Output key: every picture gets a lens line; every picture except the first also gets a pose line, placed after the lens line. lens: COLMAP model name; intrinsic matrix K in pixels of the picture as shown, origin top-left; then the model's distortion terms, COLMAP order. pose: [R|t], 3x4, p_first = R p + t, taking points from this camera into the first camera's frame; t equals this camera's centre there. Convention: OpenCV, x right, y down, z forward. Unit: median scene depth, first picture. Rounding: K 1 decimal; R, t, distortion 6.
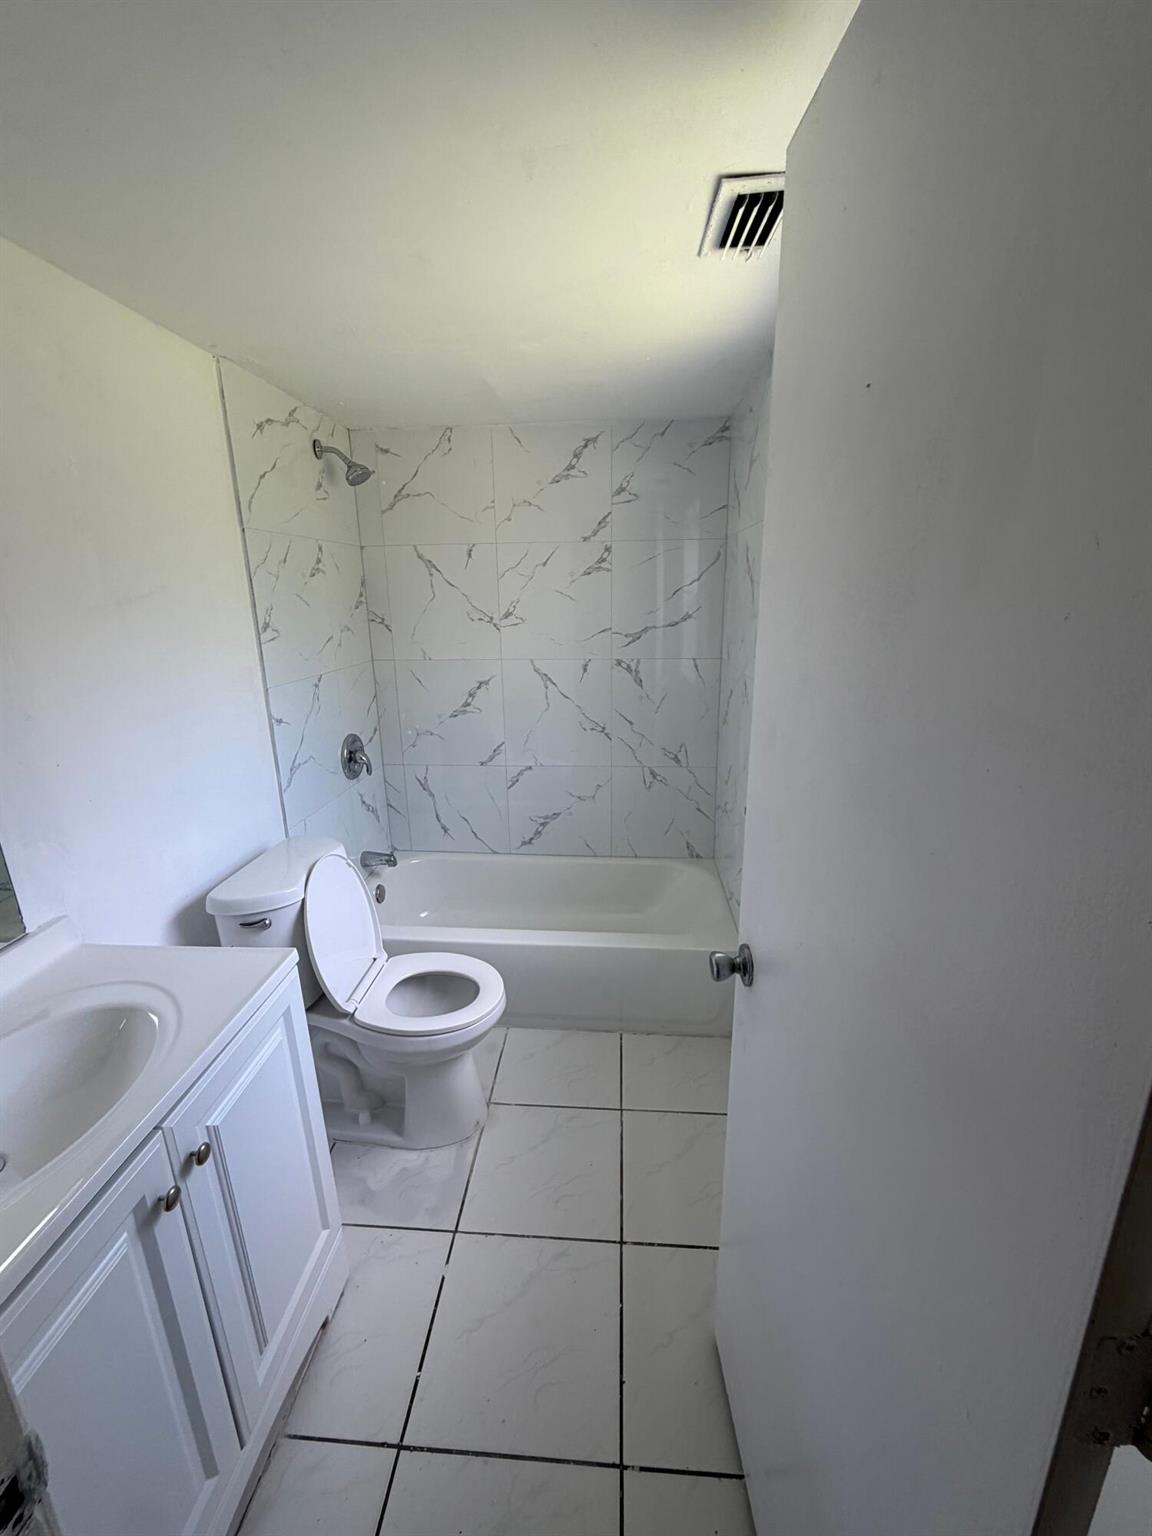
lens RADIAL K [[634.7, 0, 578.7], [0, 634.7, 765.2], [0, 0, 1]] dist [0.000235, 0.000308]
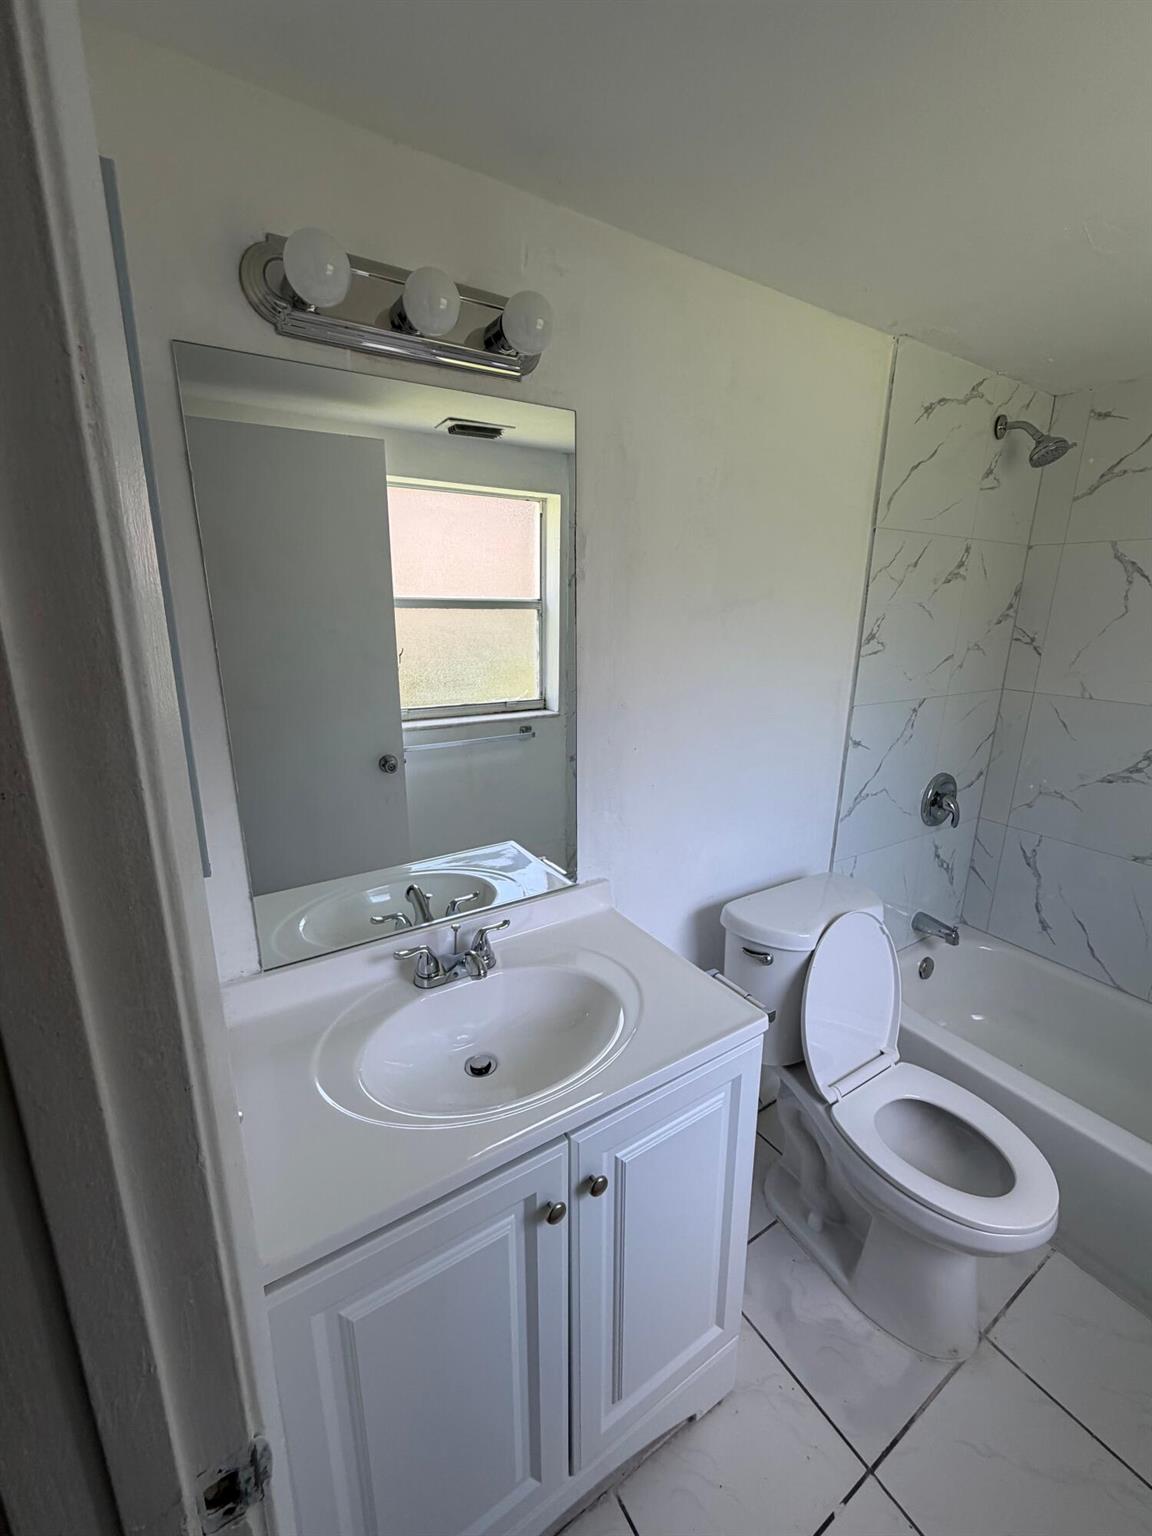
lens RADIAL K [[634.7, 0, 578.7], [0, 634.7, 765.2], [0, 0, 1]] dist [0.000235, 0.000308]
pose [[0.597506, 0.225985, -0.769362, -0.012132], [-0.236560, 0.966441, 0.100155, -0.038319], [0.766176, 0.122157, 0.630913, 0.146036]]
